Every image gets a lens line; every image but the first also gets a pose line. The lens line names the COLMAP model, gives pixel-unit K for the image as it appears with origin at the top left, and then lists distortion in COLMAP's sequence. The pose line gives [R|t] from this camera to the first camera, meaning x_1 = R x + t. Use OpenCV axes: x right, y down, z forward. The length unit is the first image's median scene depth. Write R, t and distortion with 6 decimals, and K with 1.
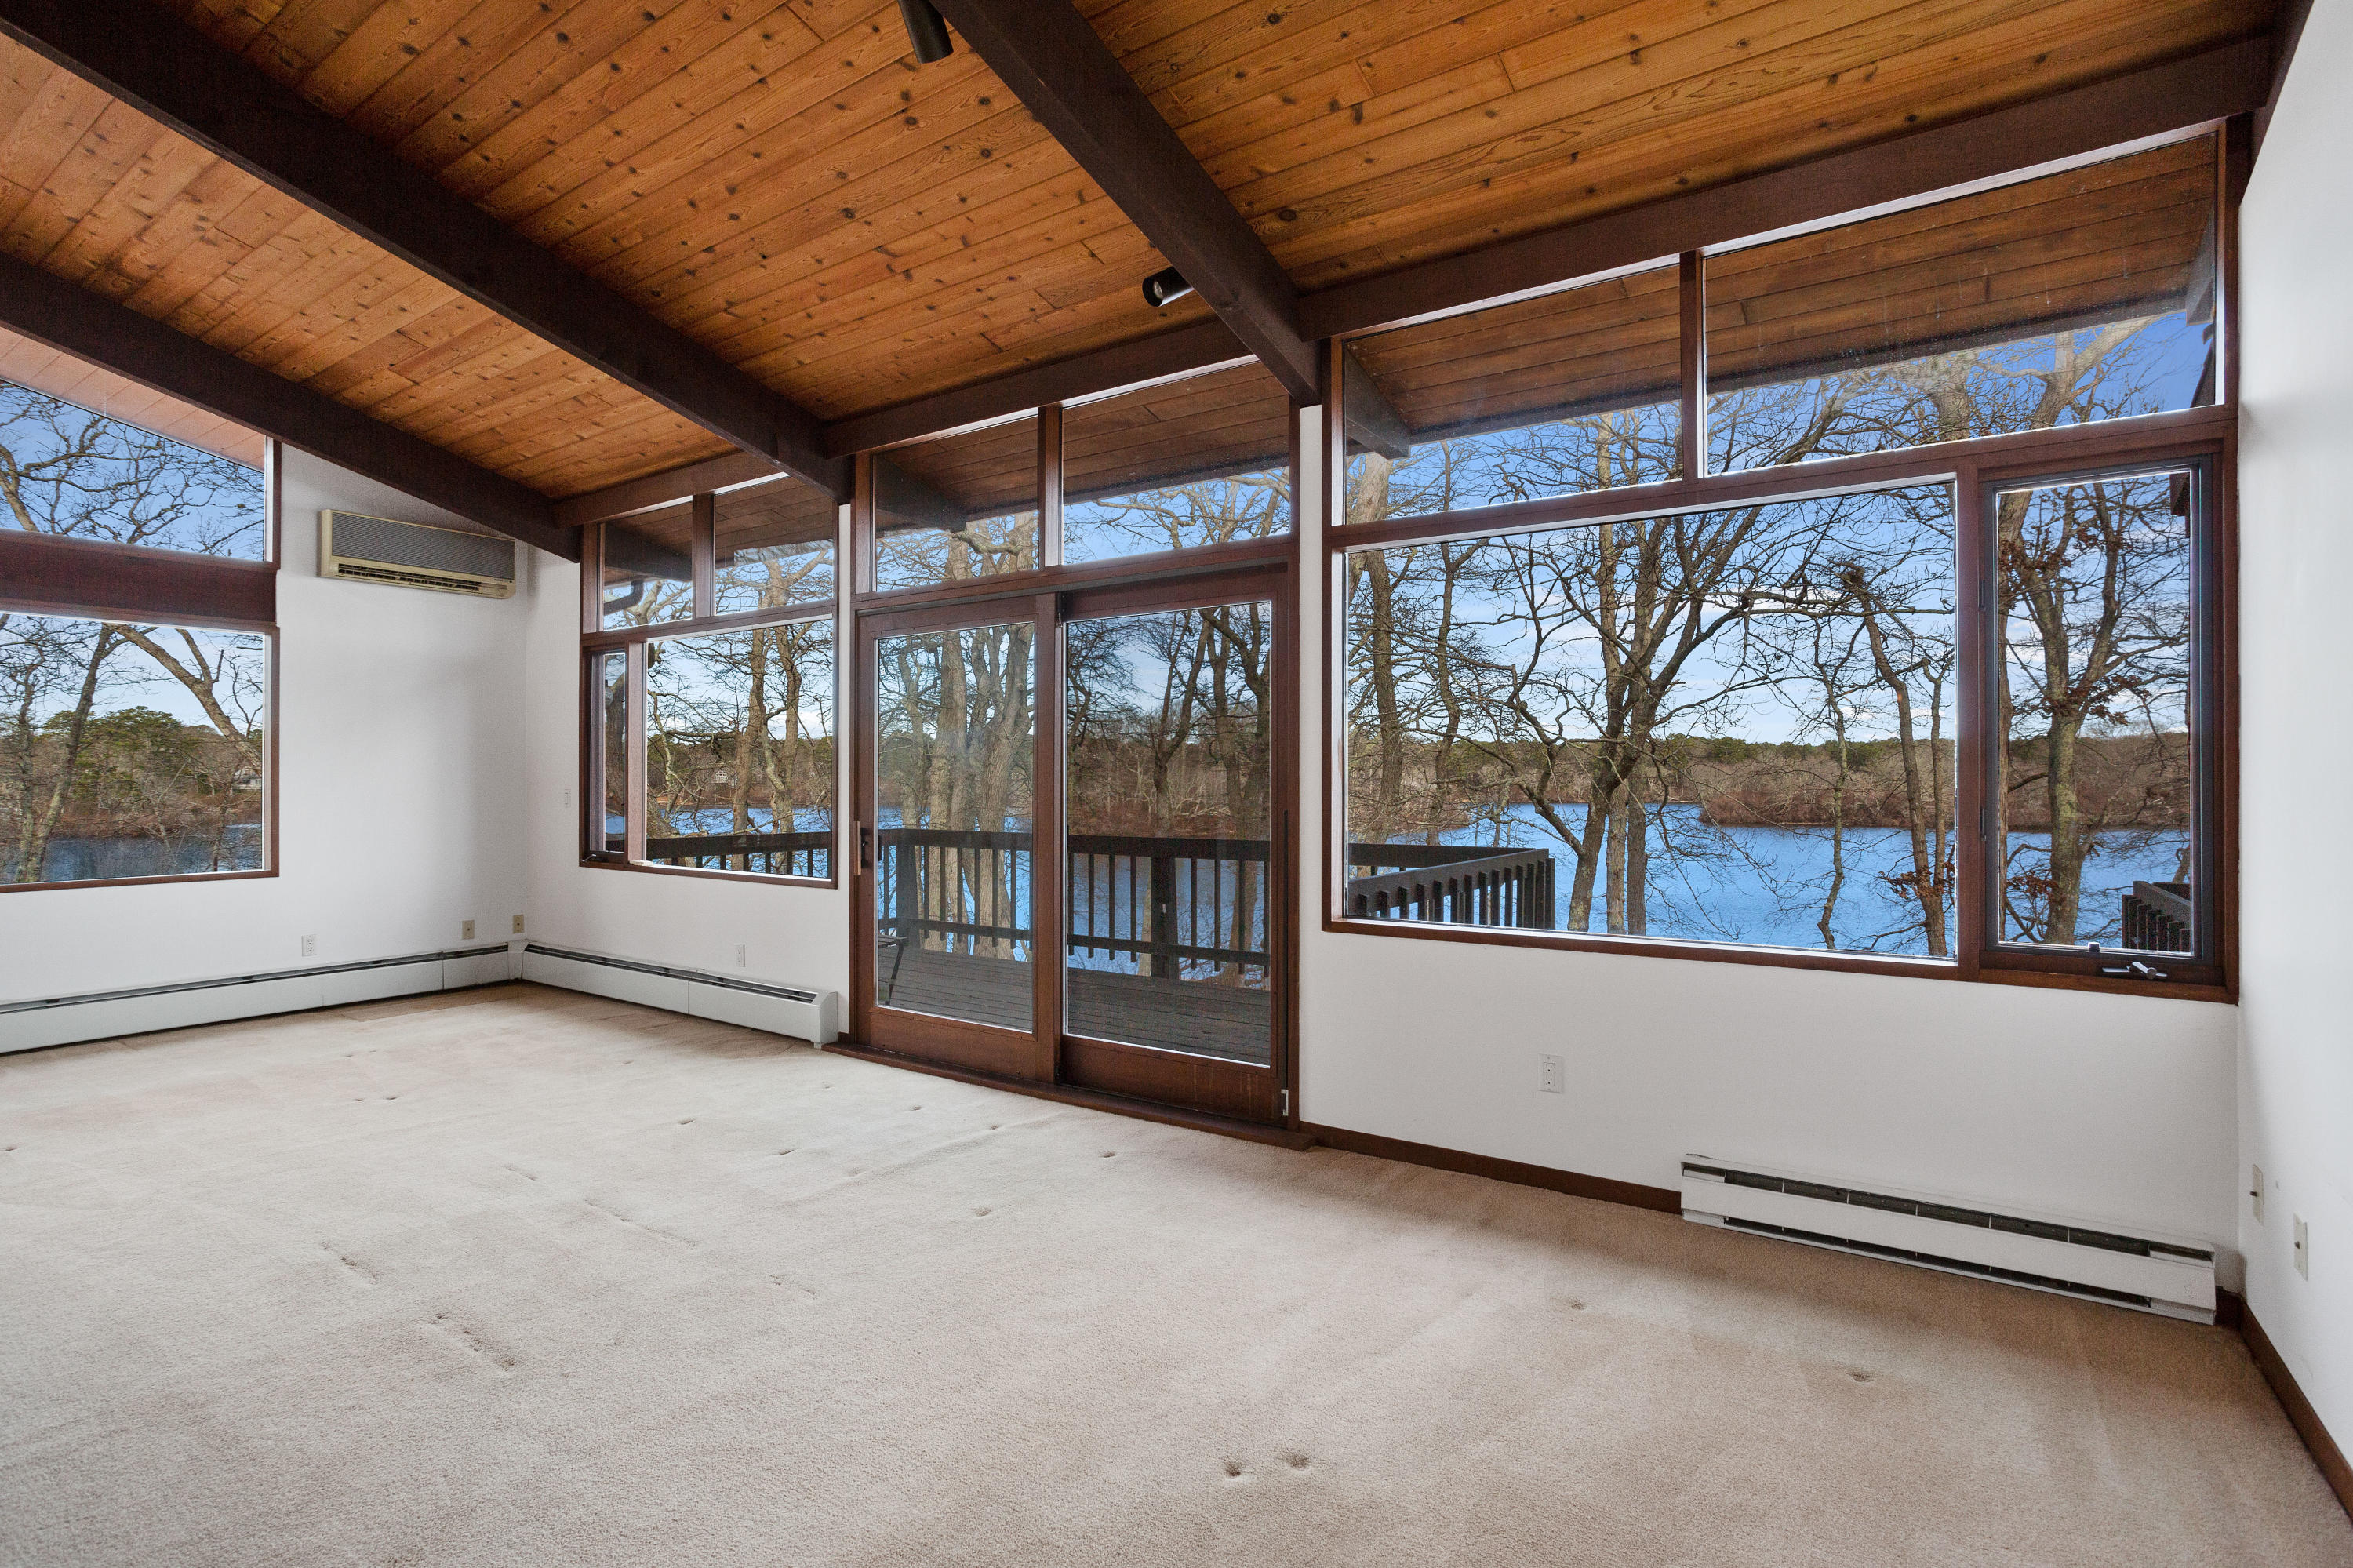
lens RADIAL K [[1134.2, 0, 1165.1], [0, 1134.2, 790.6], [0, 0, 1]] dist [-0.018497, 0.012371]
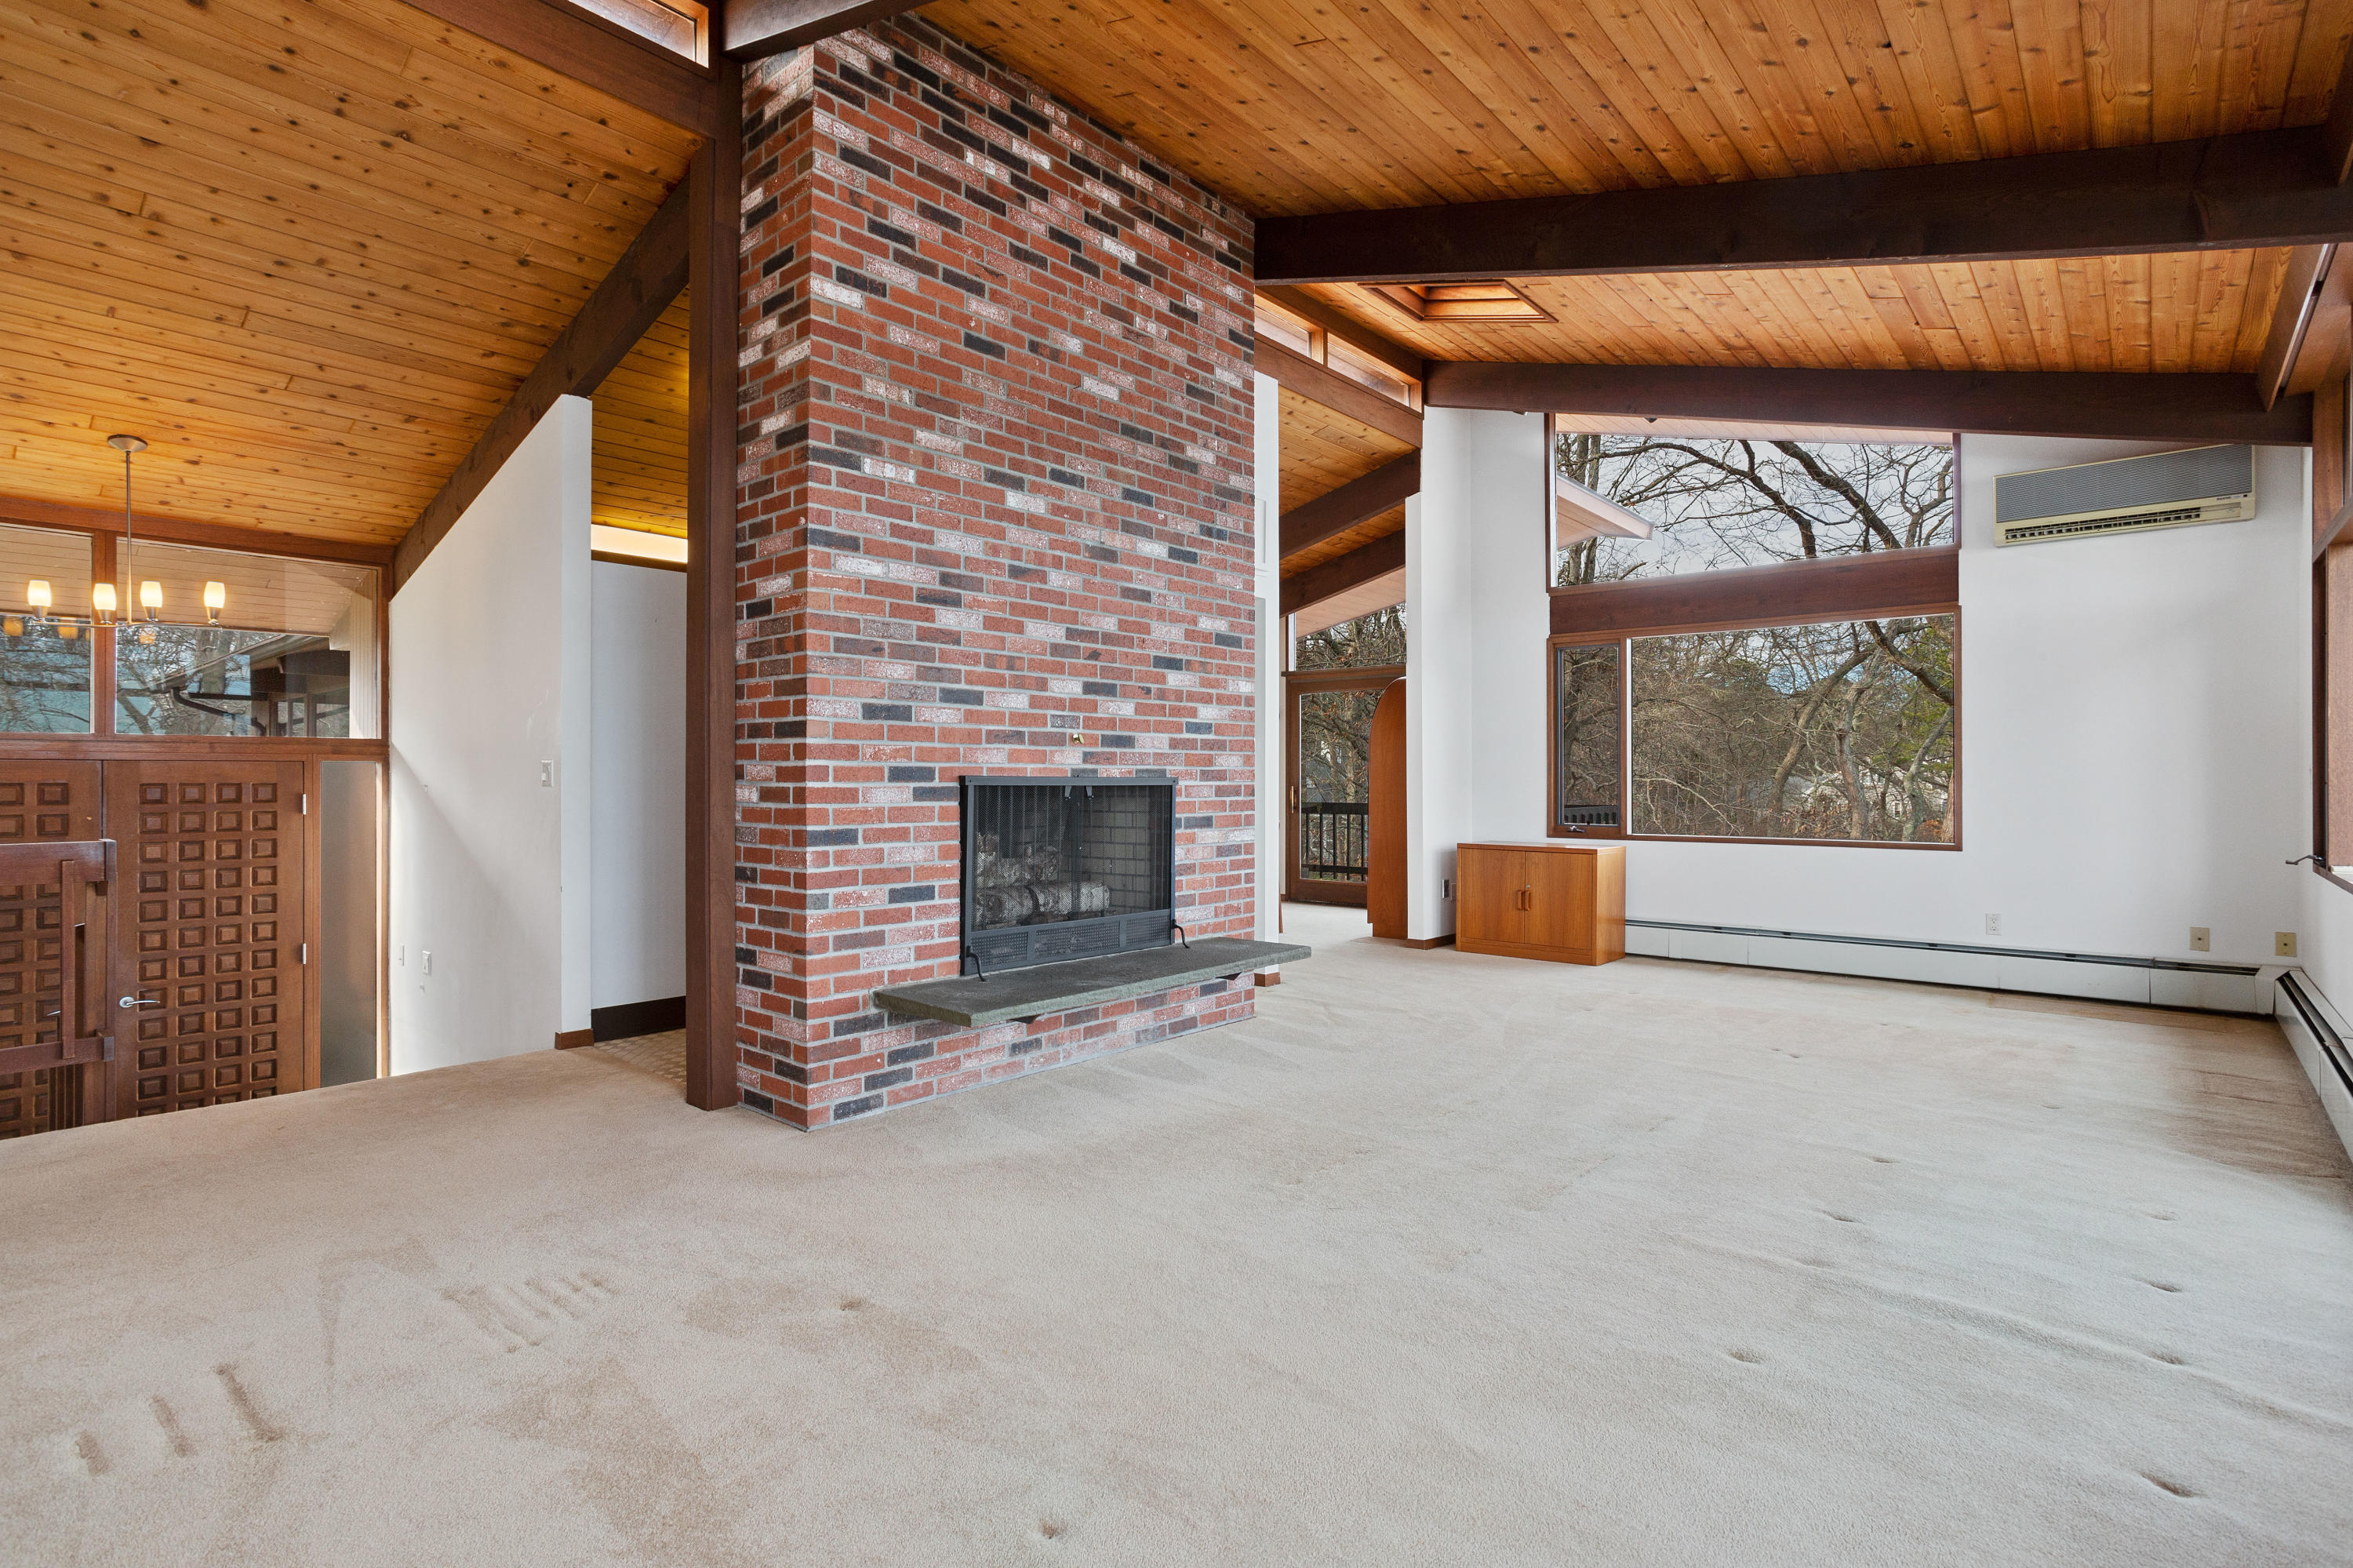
lens RADIAL K [[1134.2, 0, 1175.2], [0, 1134.2, 776.9], [0, 0, 1]] dist [-0.018497, 0.012371]
pose [[-0.099477, -0.001813, -0.995038, 0.302713], [-0.009174, 0.999958, -0.000904, 0.017088], [0.994998, 0.009038, -0.099490, 0.405772]]
